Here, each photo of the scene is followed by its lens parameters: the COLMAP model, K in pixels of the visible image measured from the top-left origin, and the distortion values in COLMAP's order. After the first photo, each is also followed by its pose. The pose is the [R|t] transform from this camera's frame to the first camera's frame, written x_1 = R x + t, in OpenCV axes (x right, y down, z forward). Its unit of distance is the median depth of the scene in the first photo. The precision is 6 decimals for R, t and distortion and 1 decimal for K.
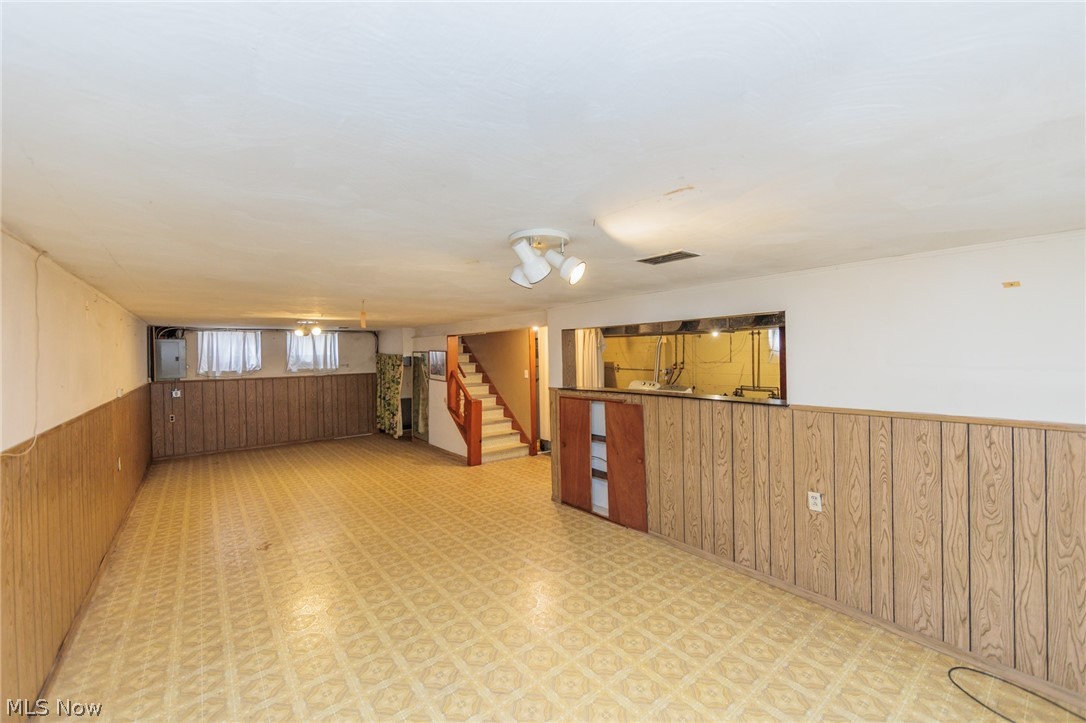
lens RADIAL K [[424.1, 0, 547.1], [0, 424.1, 359.4], [0, 0, 1]] dist [-0.005473, 0.000145]
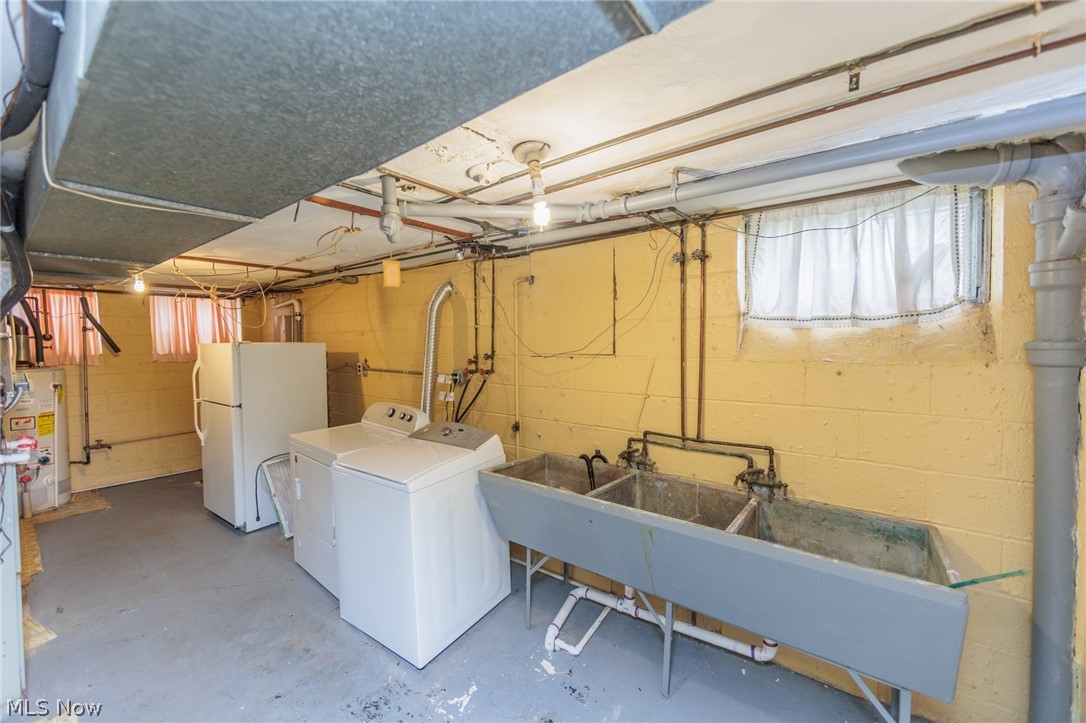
lens RADIAL K [[424.1, 0, 542.0], [0, 424.1, 356.8], [0, 0, 1]] dist [-0.005473, 0.000145]
pose [[0.971542, 0.000187, 0.236869, 0.275882], [-0.004290, 0.999850, 0.016808, 0.002607], [-0.236830, -0.017345, 0.971396, 0.634499]]
